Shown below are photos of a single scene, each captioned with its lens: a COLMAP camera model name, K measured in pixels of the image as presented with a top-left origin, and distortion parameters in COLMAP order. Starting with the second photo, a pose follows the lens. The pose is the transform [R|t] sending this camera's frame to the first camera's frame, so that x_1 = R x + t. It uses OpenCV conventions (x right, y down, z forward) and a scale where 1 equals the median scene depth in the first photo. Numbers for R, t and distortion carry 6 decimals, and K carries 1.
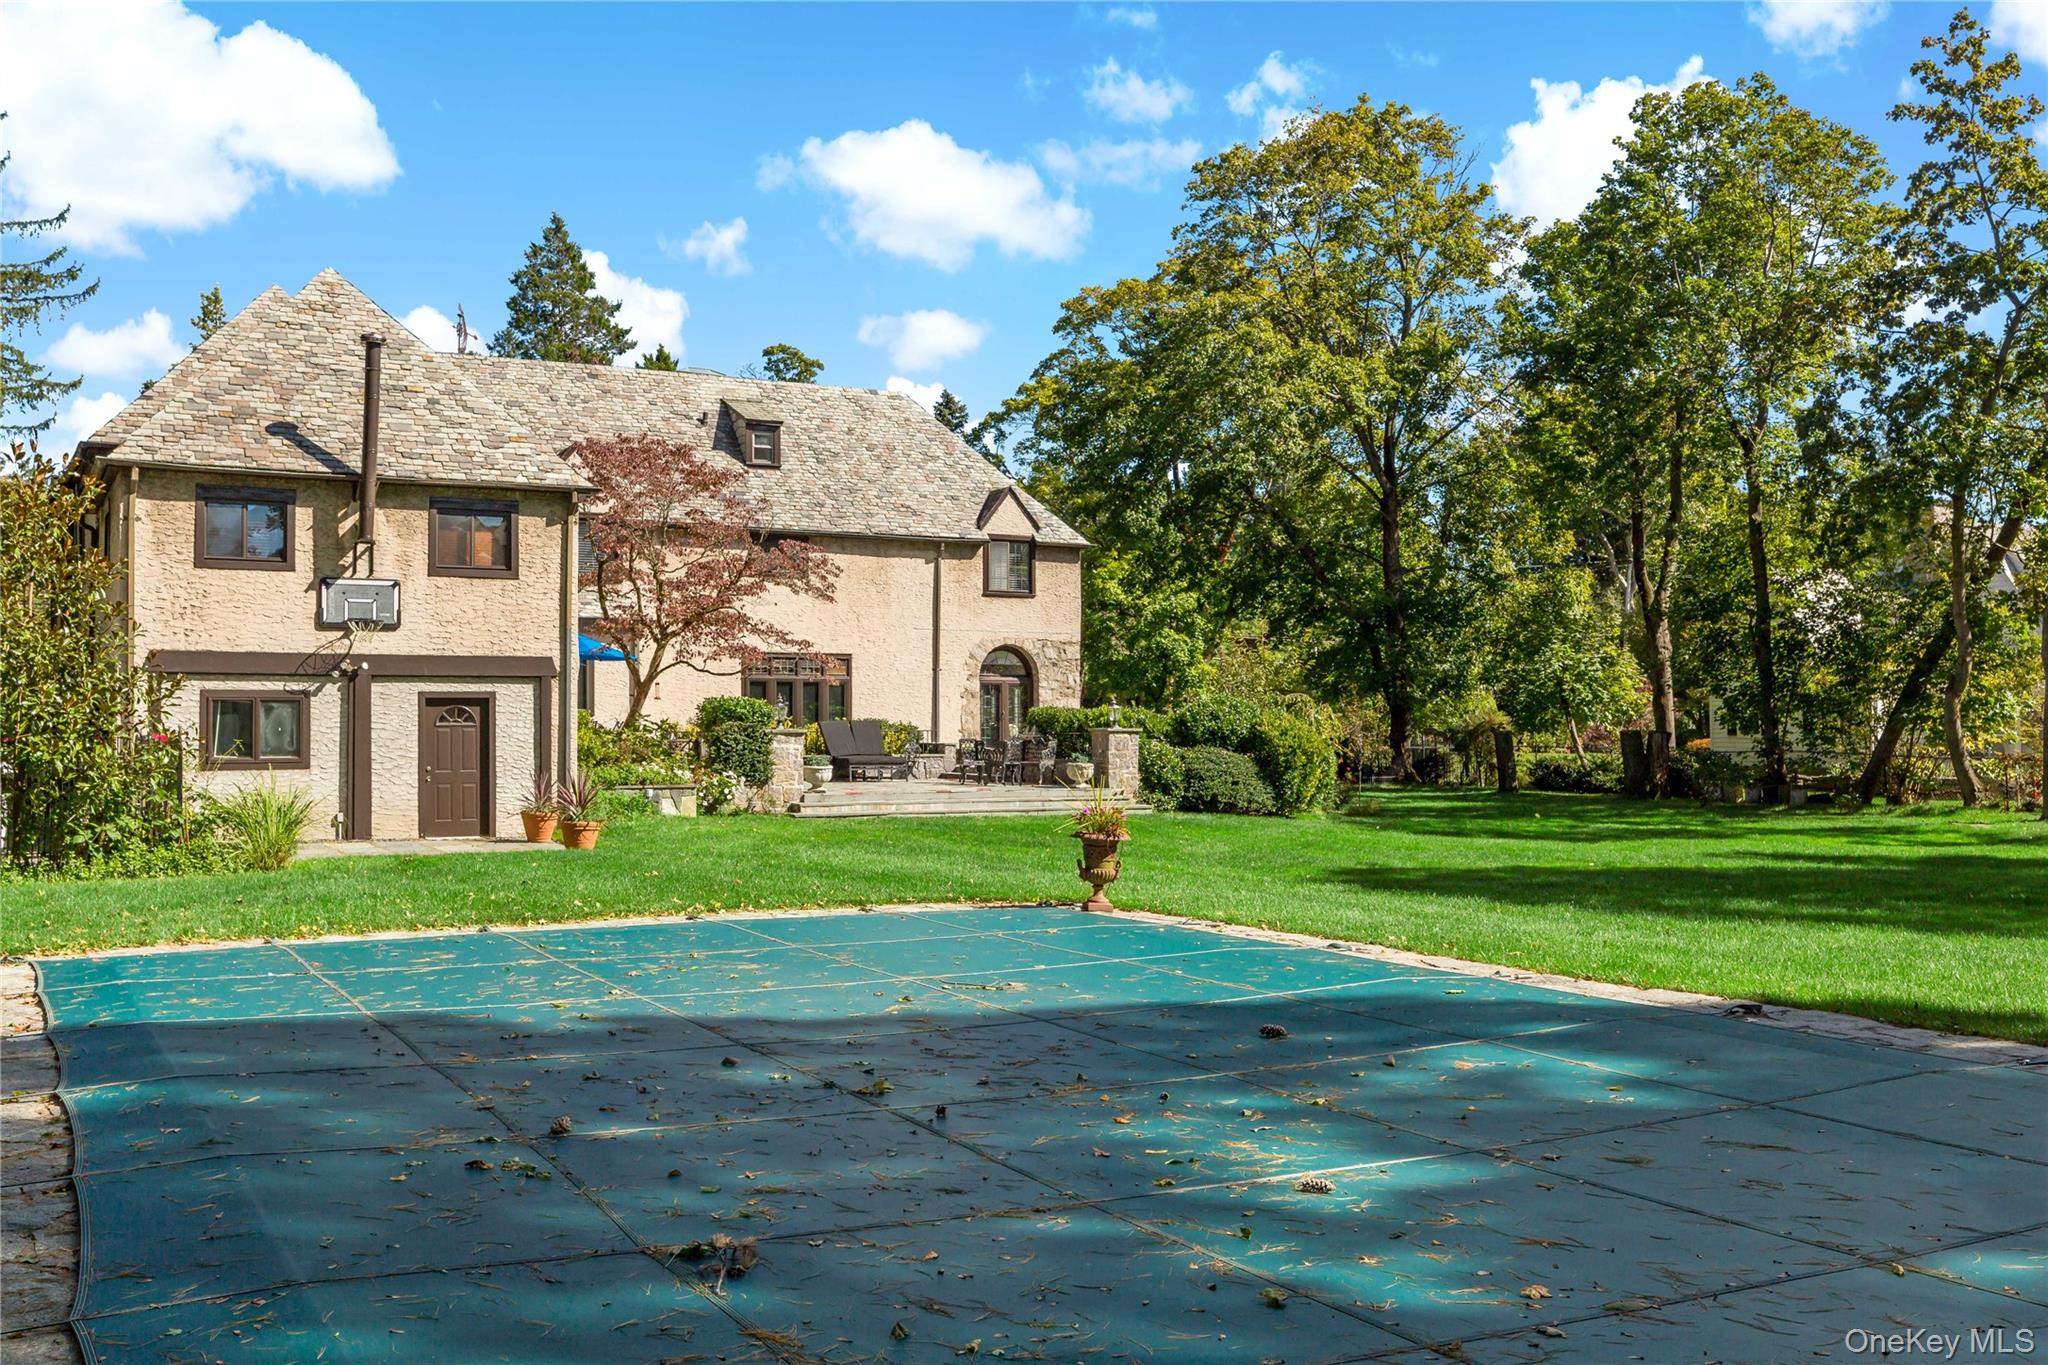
lens RADIAL K [[1900.9, 0, 1035.0], [0, 1900.9, 685.3], [0, 0, 1]] dist [-0.007231, 0.020579]
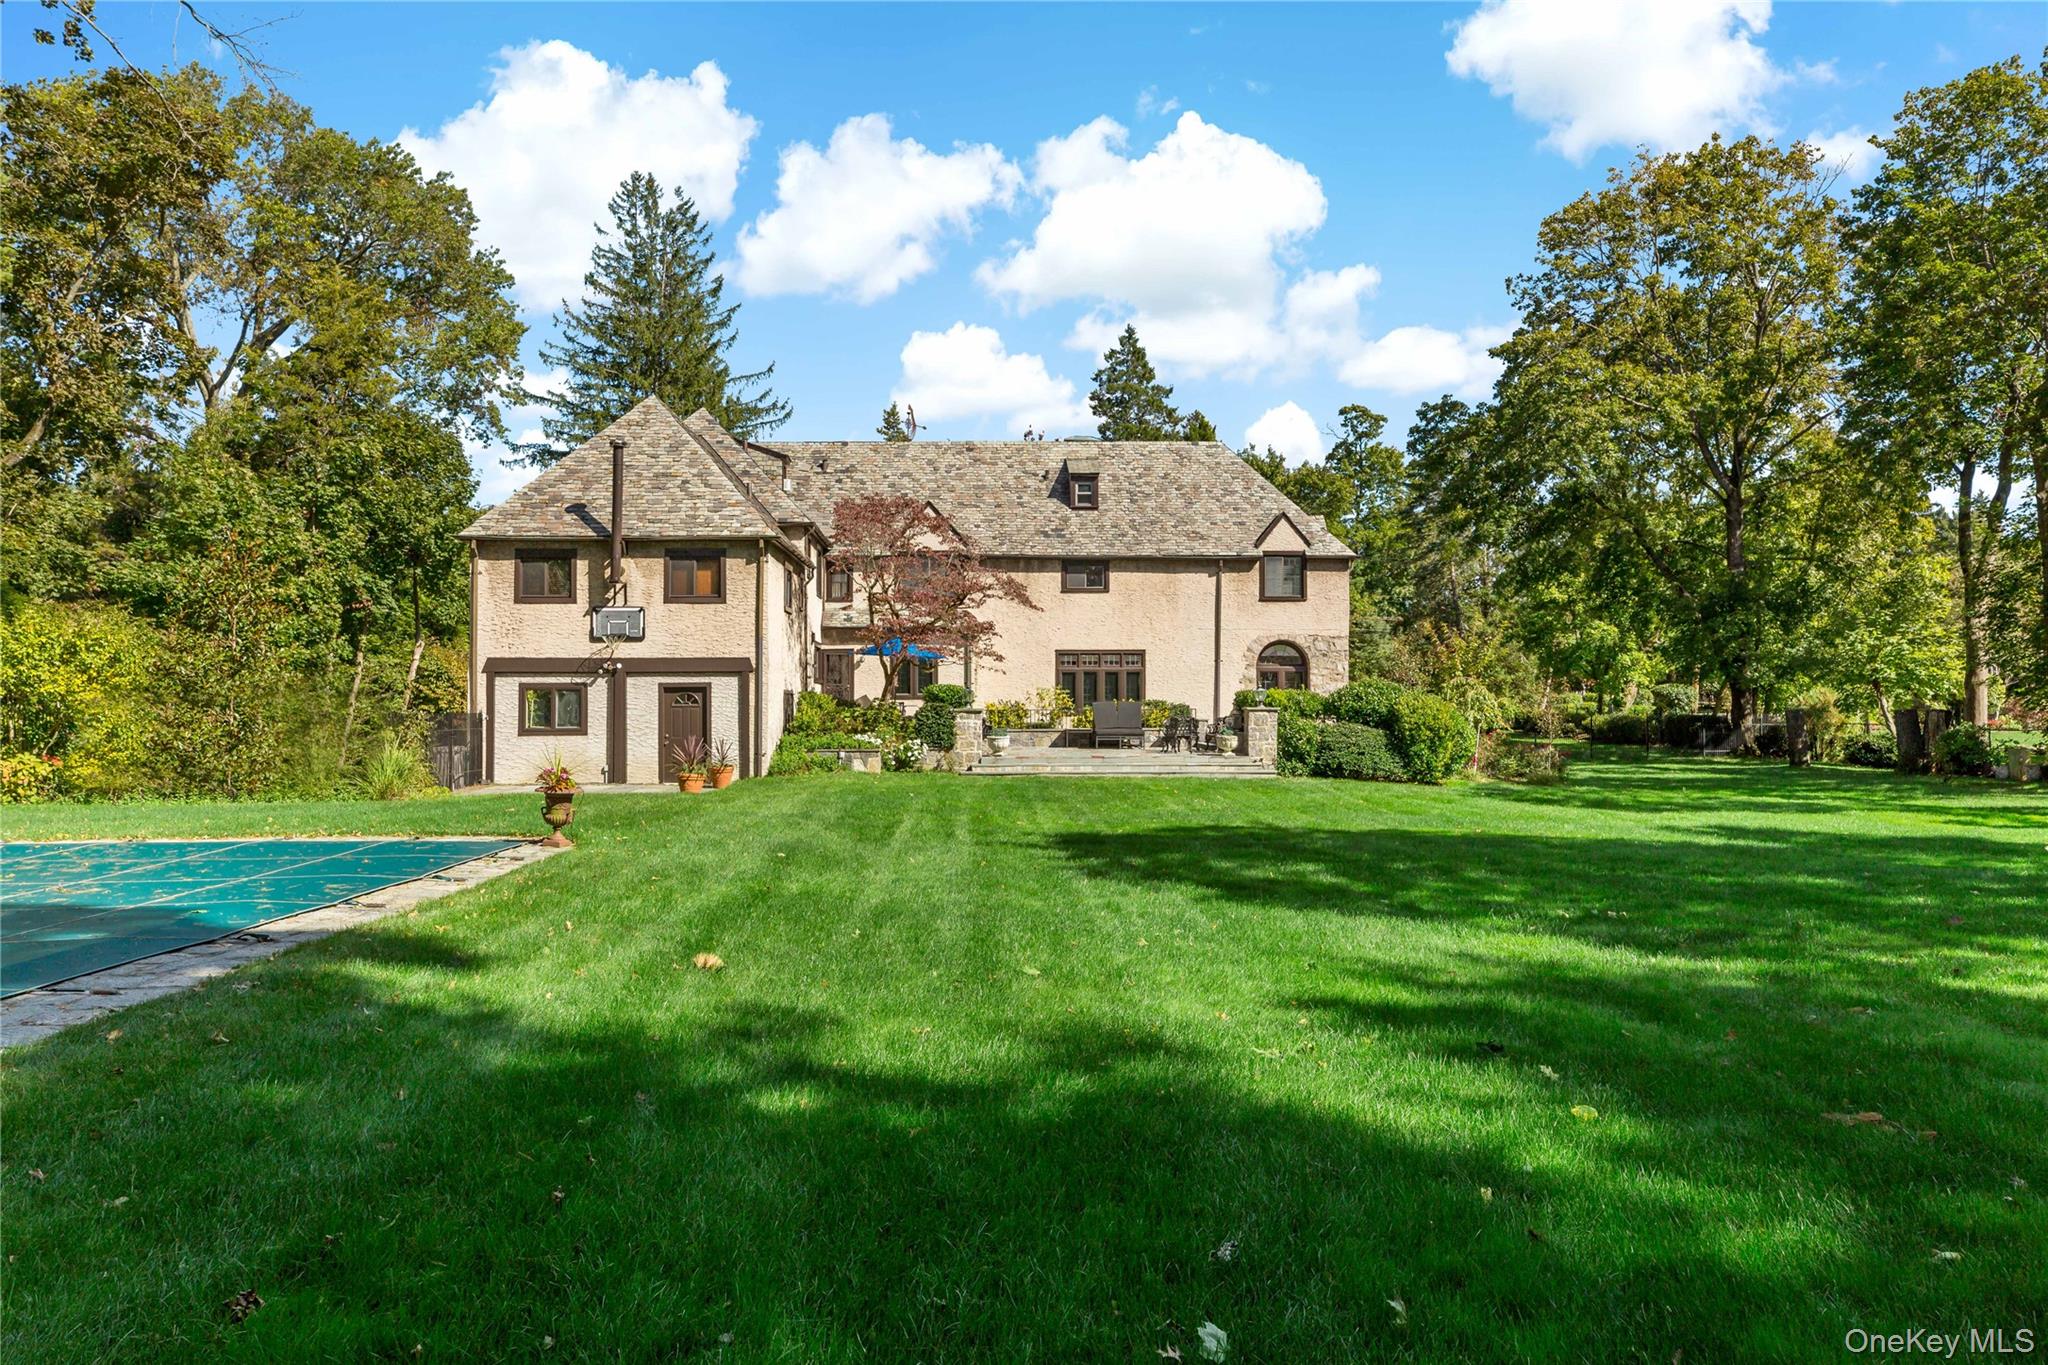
lens RADIAL K [[1442.1, 0, 1025.3], [0, 1442.1, 718.9], [0, 0, 1]] dist [-0.000970, -0.000888]
pose [[0.892912, 0.003395, -0.450218, 0.325446], [0.010674, 0.999531, 0.028707, 0.001623], [0.450104, -0.030438, 0.892457, 0.104544]]
